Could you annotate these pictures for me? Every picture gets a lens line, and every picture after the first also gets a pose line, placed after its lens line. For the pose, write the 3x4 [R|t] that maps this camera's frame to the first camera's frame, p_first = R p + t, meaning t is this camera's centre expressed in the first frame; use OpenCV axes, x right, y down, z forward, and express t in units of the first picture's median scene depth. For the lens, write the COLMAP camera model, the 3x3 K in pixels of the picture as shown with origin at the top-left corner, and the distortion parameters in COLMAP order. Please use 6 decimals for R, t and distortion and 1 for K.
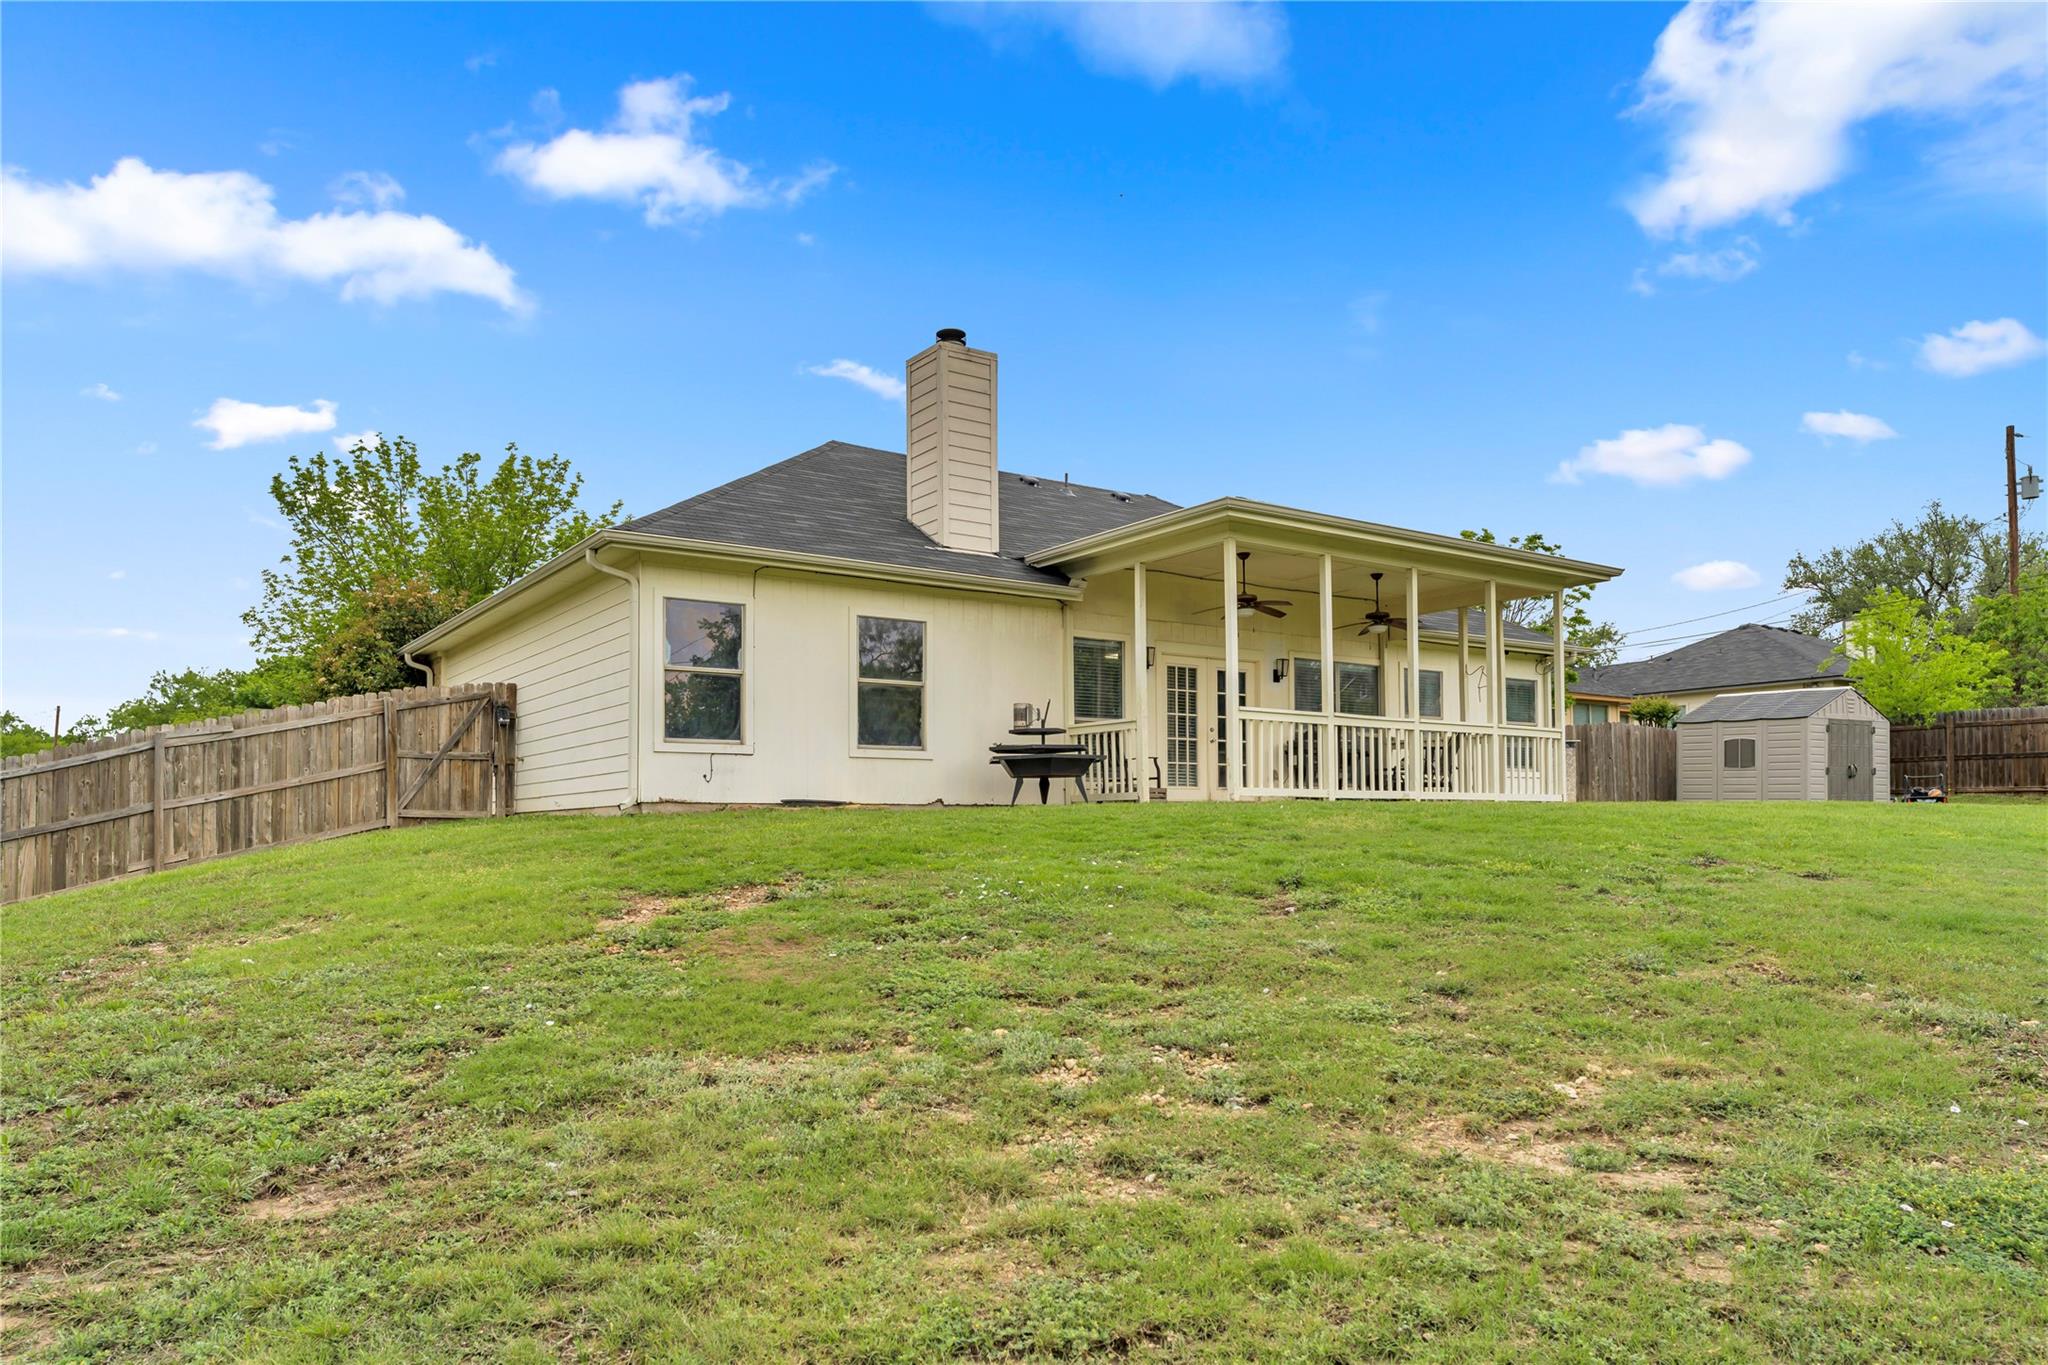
lens RADIAL K [[1375.6, 0, 1061.4], [0, 1375.6, 813.9], [0, 0, 1]] dist [0.000893, -0.002020]
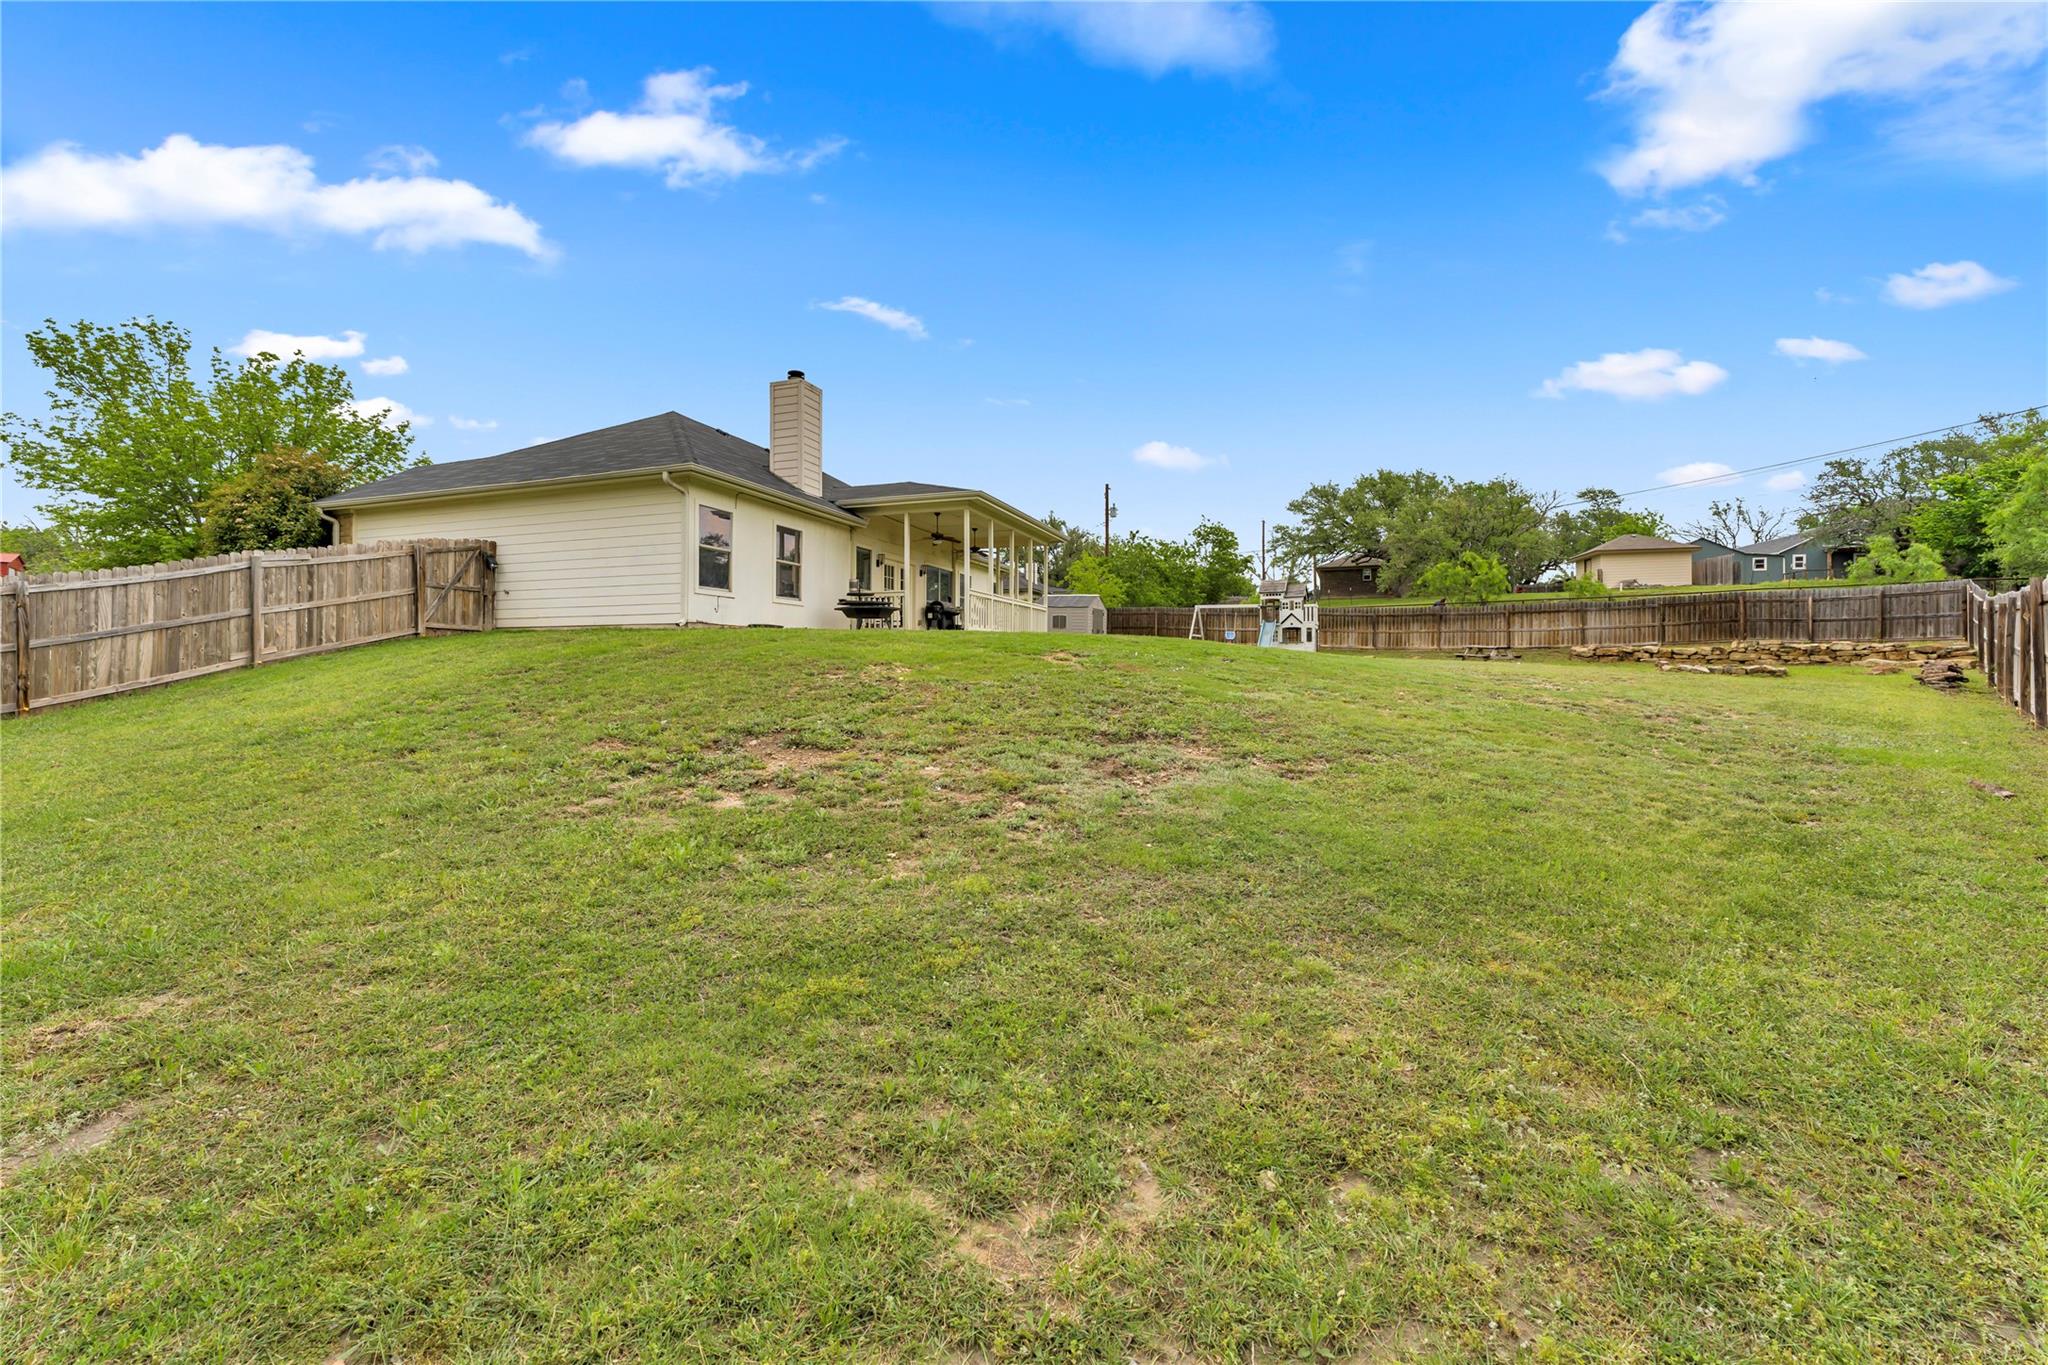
lens RADIAL K [[810.1, 0, 1032.9], [0, 810.1, 662.1], [0, 0, 1]] dist [-0.001798, -0.000009]
pose [[0.815779, 0.010791, 0.578263, -0.471197], [-0.015342, 0.999878, 0.002984, 0.027878], [-0.578160, -0.011306, 0.815845, -0.068705]]
